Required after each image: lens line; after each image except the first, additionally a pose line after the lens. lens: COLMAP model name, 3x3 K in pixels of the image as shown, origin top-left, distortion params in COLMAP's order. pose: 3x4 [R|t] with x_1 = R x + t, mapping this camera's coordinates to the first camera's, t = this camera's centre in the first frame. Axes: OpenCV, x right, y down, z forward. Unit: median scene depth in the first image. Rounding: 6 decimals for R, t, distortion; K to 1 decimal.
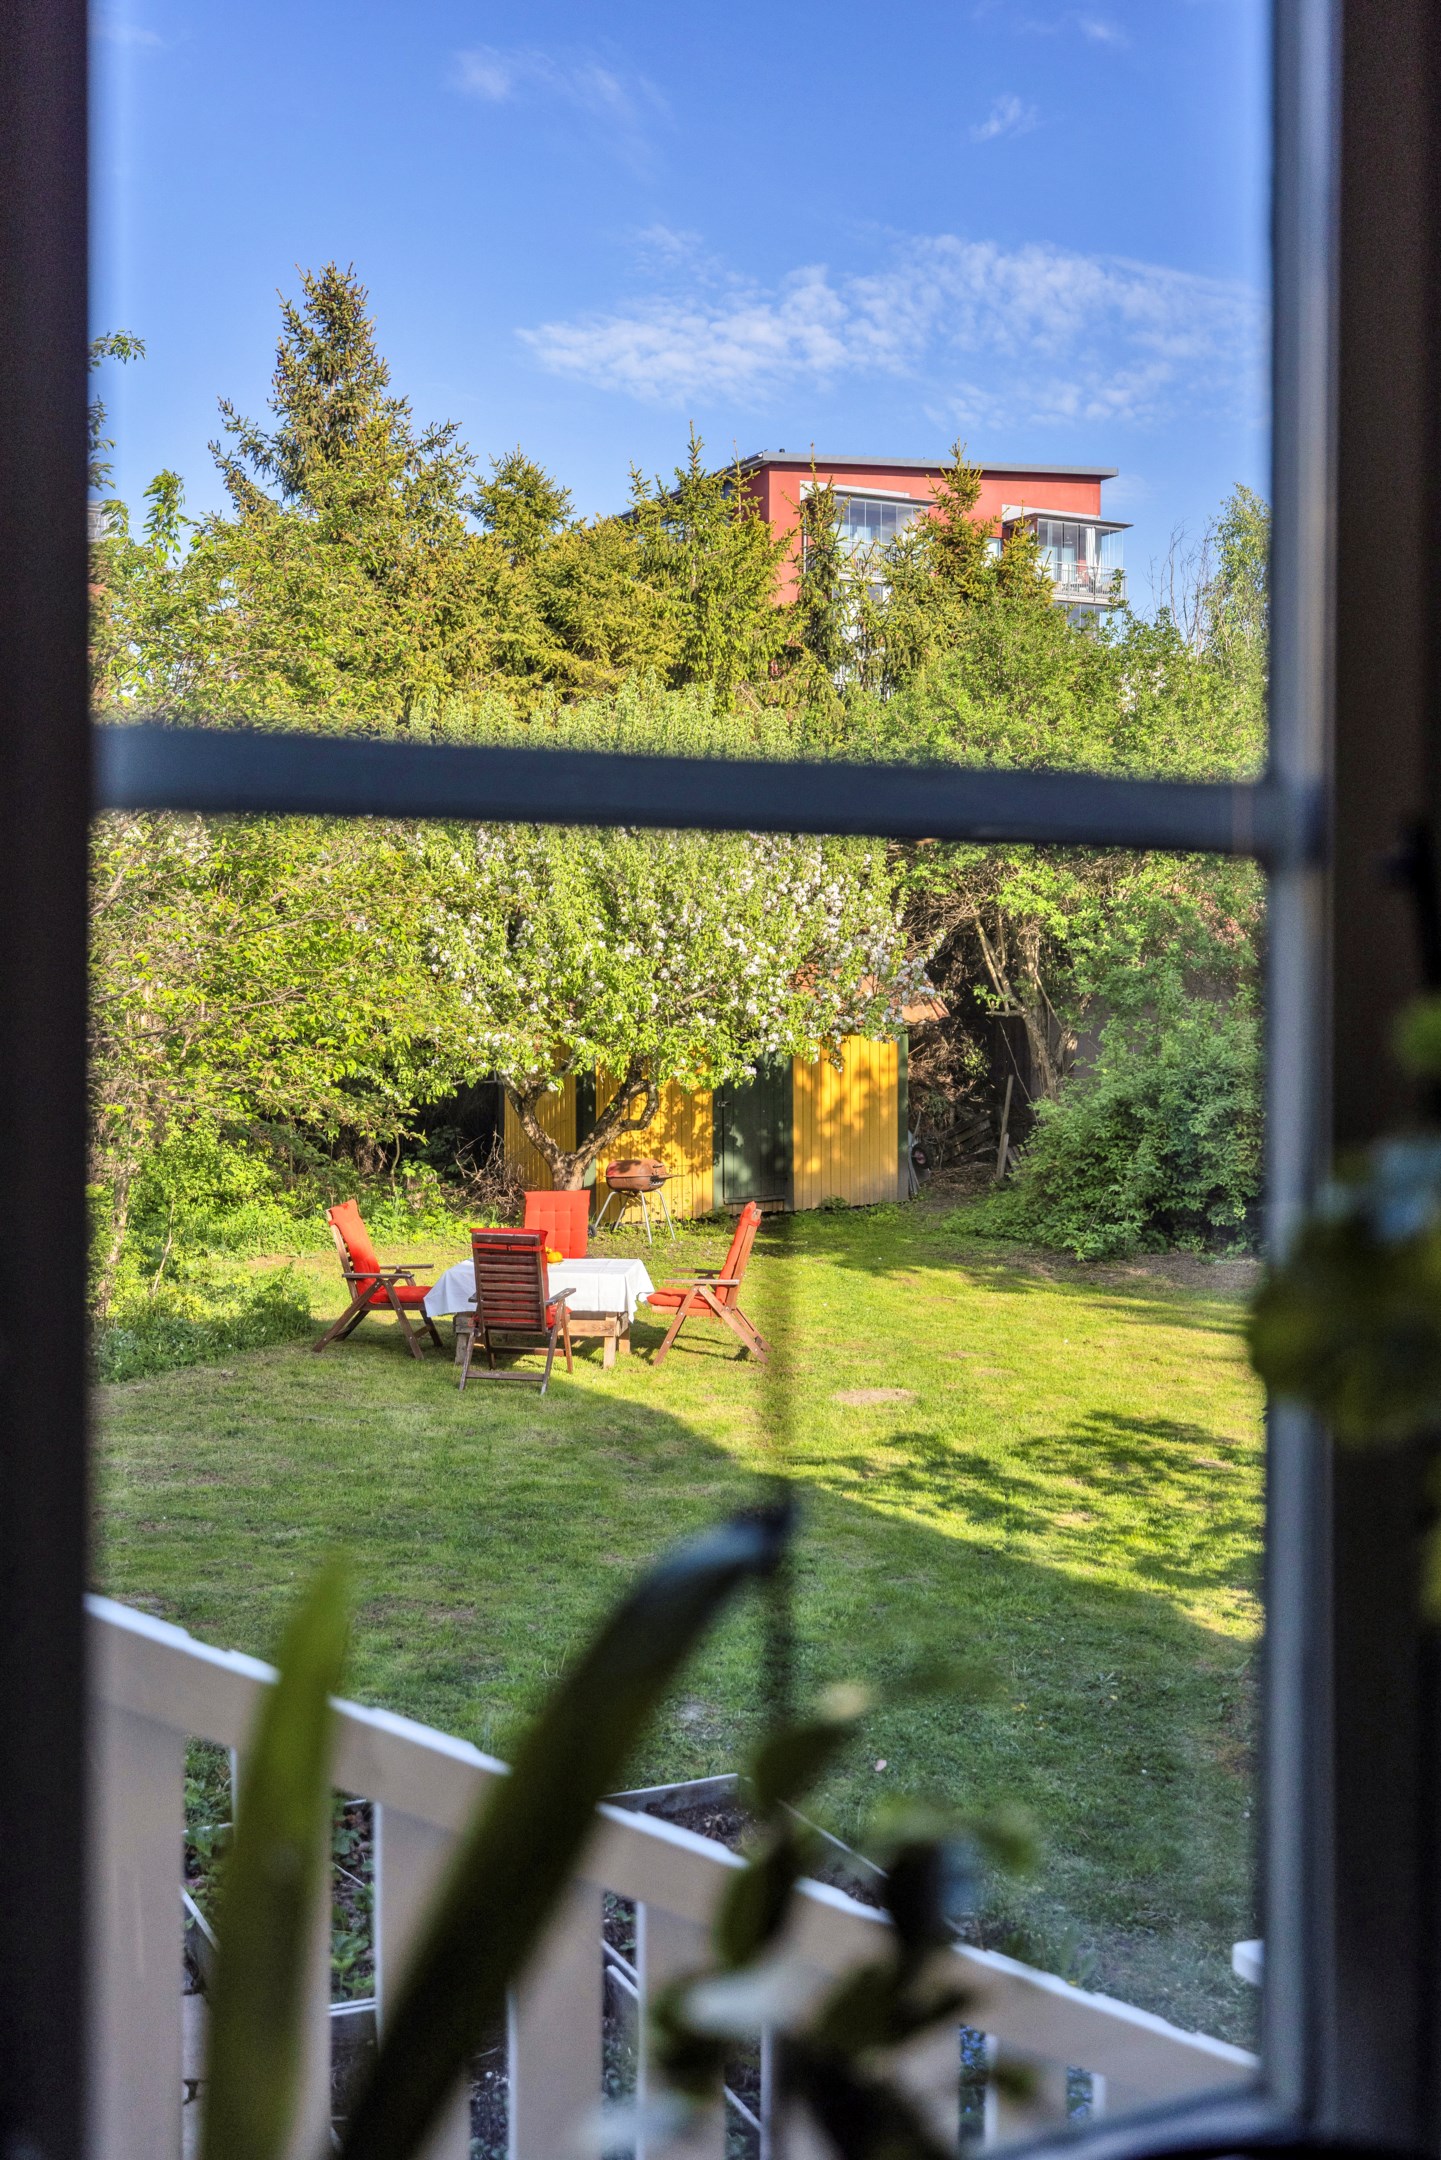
lens RADIAL K [[2143.3, 0, 710.4], [0, 2143.3, 1078.3], [0, 0, 1]] dist [0.051169, 0.000000]
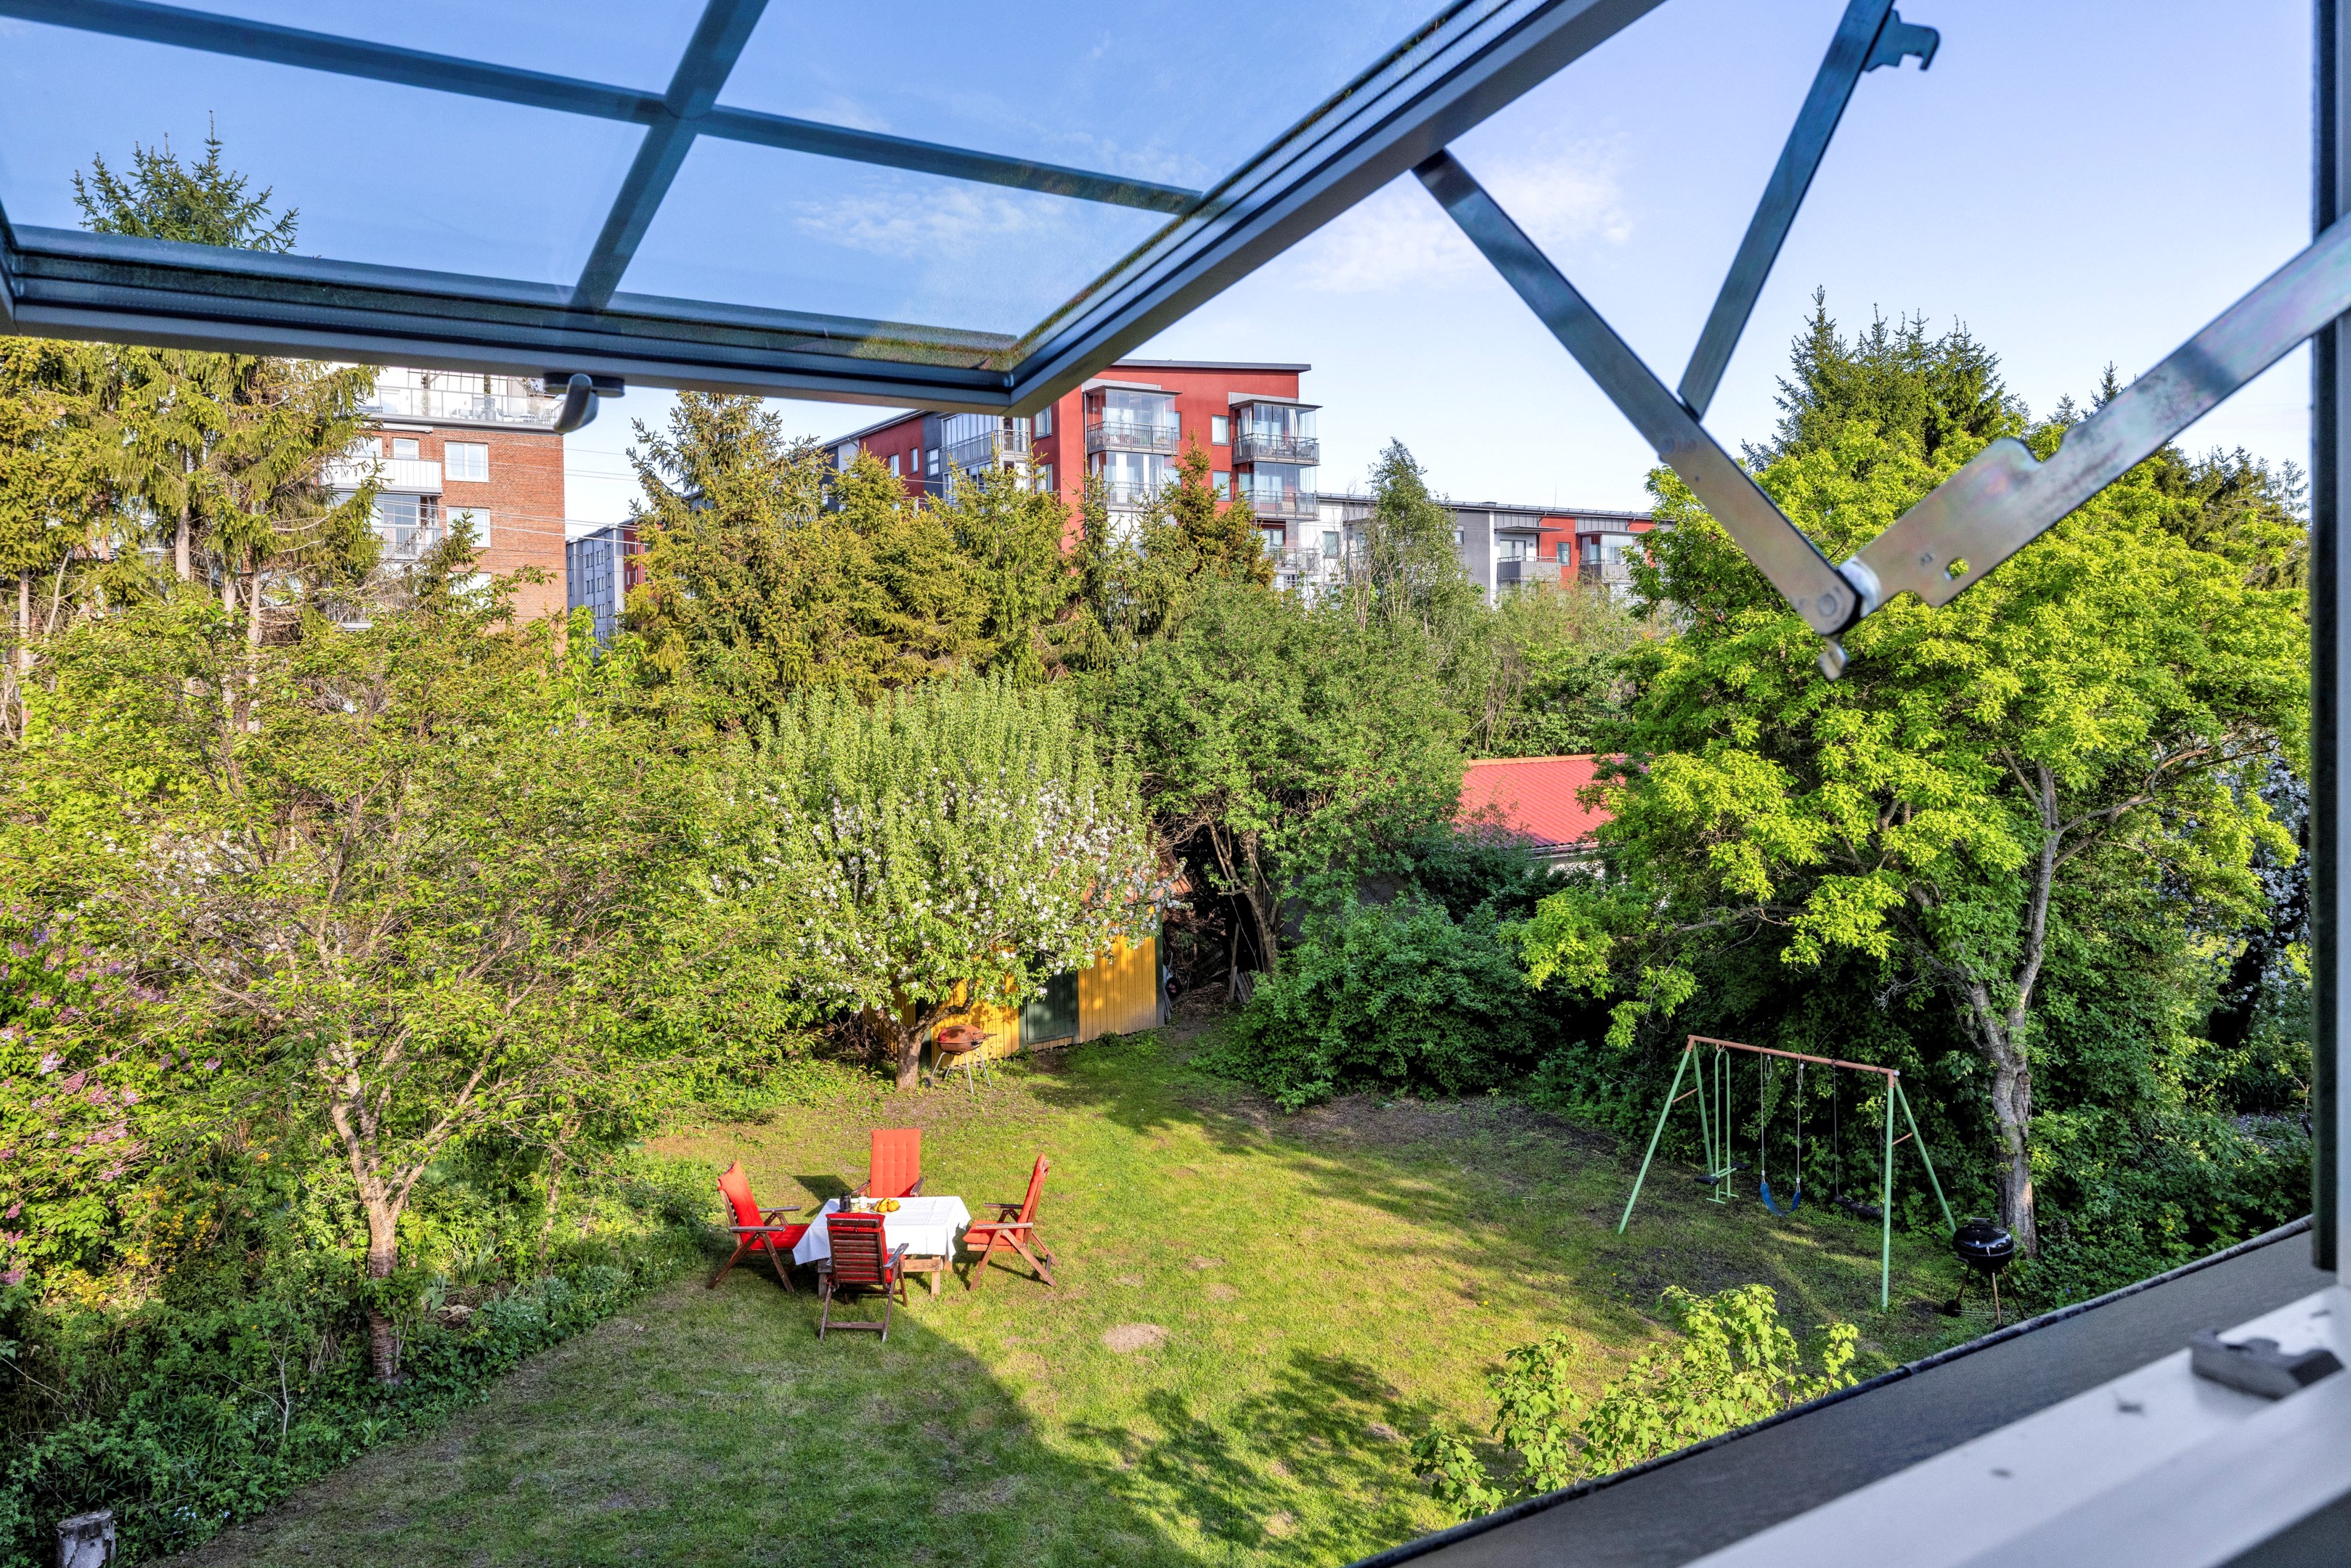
lens RADIAL K [[1545.1, 0, 1176.8], [0, 1545.1, 703.9], [0, 0, 1]] dist [0.006868, -0.004249]
pose [[0.995535, -0.021108, 0.092003, 0.016244], [0.019641, 0.999666, 0.016824, -0.189843], [-0.092327, -0.014942, 0.995617, 0.031180]]
